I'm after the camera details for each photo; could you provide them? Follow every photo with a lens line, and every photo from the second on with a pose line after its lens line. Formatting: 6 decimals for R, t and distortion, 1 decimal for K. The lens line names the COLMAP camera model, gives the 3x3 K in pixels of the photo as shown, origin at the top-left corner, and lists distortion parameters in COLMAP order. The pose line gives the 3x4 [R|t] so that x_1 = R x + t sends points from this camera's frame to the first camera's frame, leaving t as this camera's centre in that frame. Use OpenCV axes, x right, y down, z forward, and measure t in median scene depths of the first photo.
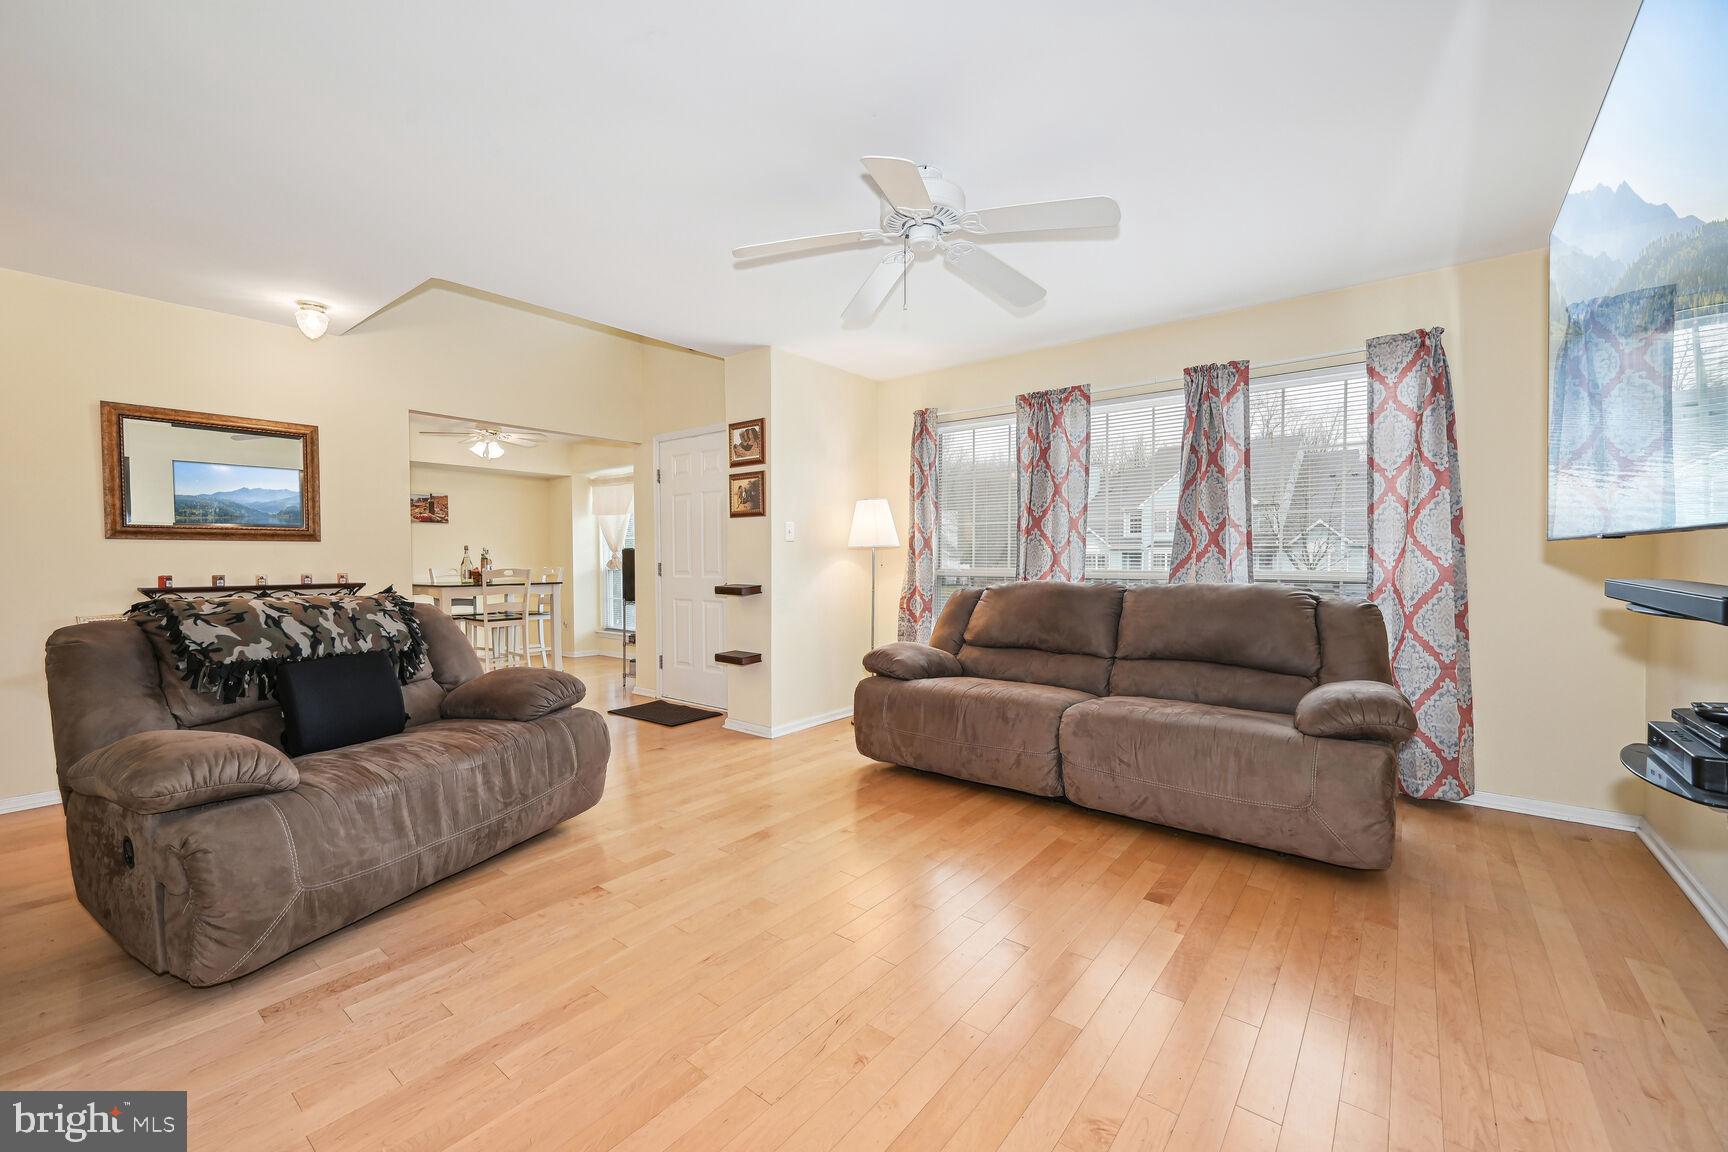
lens RADIAL K [[705.9, 0, 864.0], [0, 705.9, 576.0], [0, 0, 1]] dist [-0.000066, 0.000013]
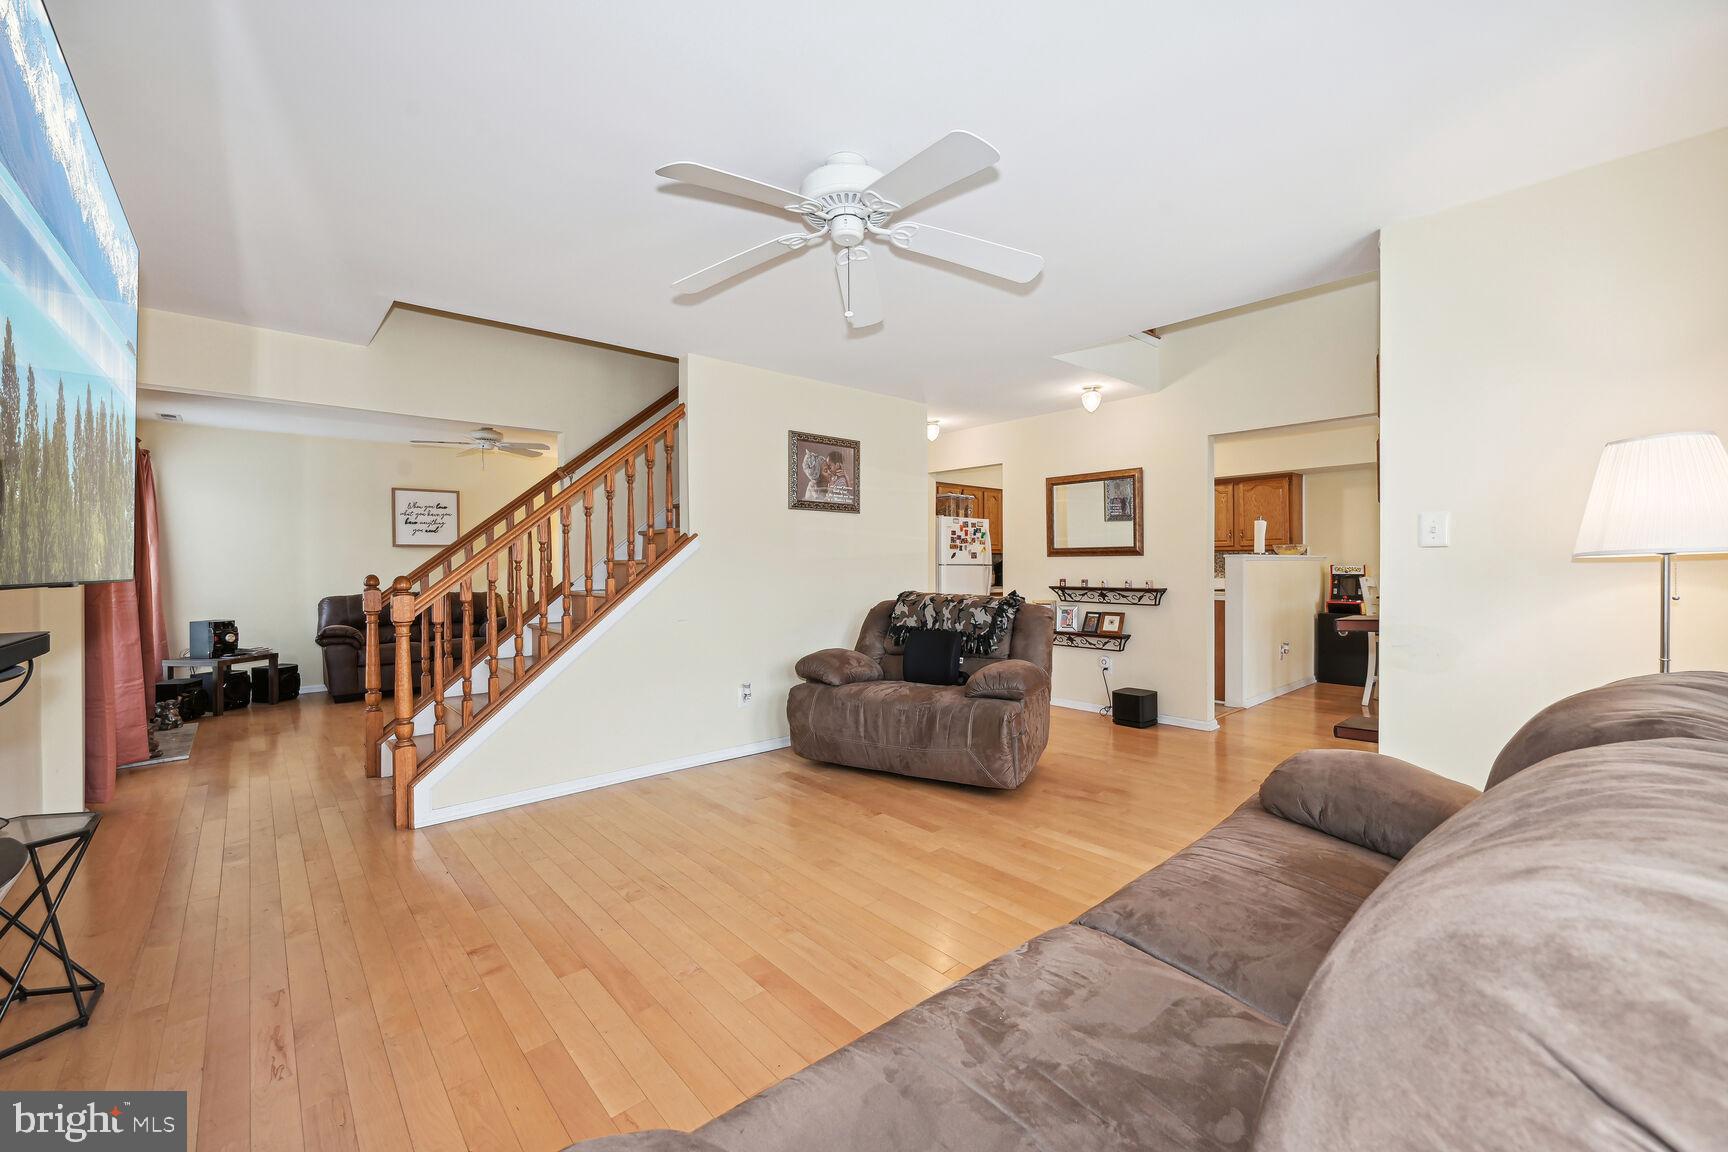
lens RADIAL K [[698.7, 0, 866.0], [0, 698.7, 555.4], [0, 0, 1]] dist [-0.000058, -0.000004]
pose [[-0.185881, -0.004058, -0.982564, 0.921765], [-0.014796, 0.999890, -0.001330, -0.060891], [0.982461, 0.014291, -0.185921, 1.146771]]
